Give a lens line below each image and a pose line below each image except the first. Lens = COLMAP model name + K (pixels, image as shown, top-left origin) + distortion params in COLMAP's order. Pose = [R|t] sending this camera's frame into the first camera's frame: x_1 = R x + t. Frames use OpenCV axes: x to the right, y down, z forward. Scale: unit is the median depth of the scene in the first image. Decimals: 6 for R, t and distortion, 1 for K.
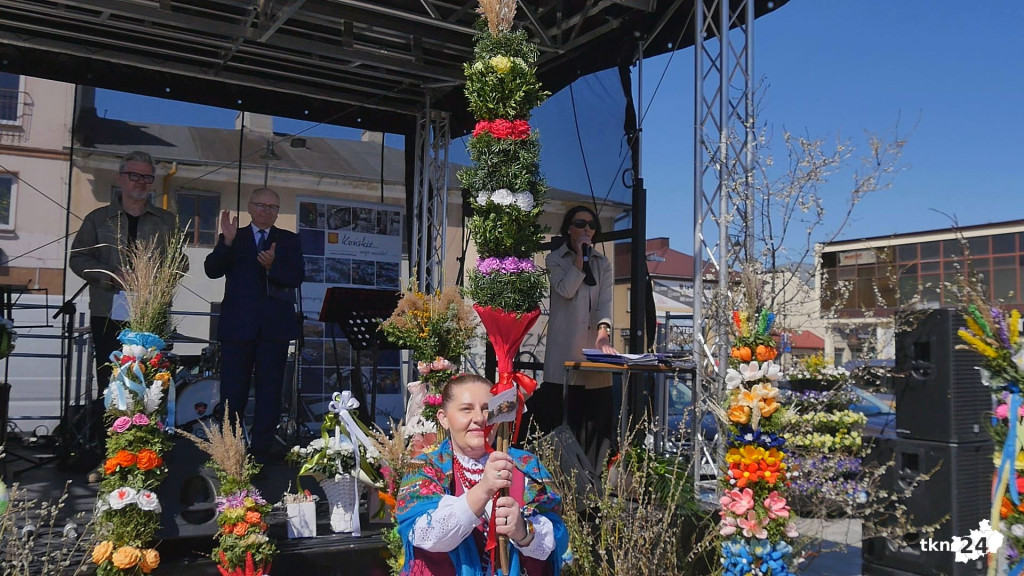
lens RADIAL K [[863.8, 0, 490.0], [0, 863.8, 284.6], [0, 0, 1]] dist [-0.048132, 0.008052]
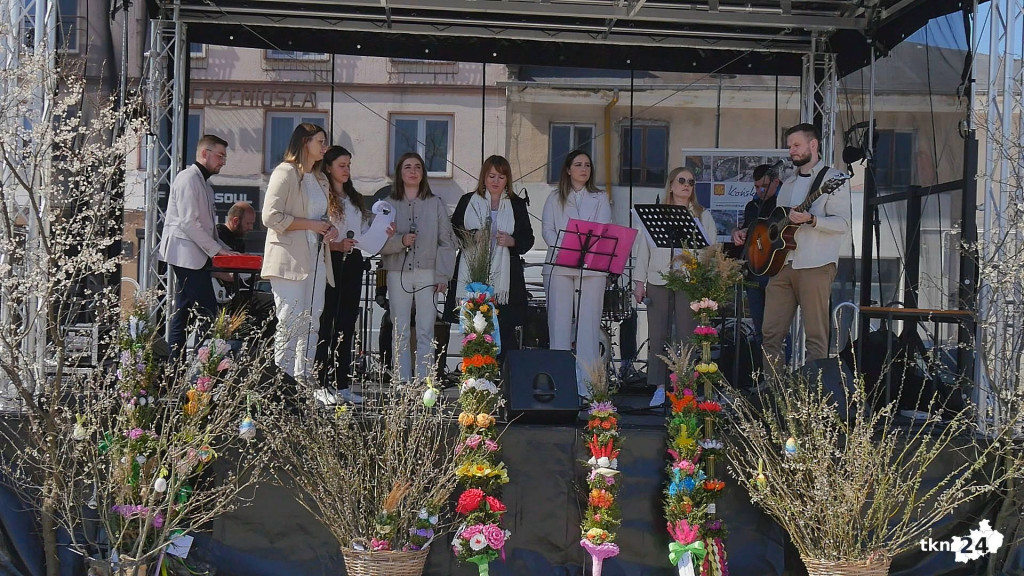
lens RADIAL K [[1203.3, 0, 512.0], [0, 1203.3, 288.0], [0, 0, 1]] dist [0.011870, 0.007188]
pose [[0.892109, -0.002603, -0.451813, 0.328197], [0.027068, 0.998495, 0.047693, -0.018346], [0.451009, -0.054777, 0.890837, -0.513440]]
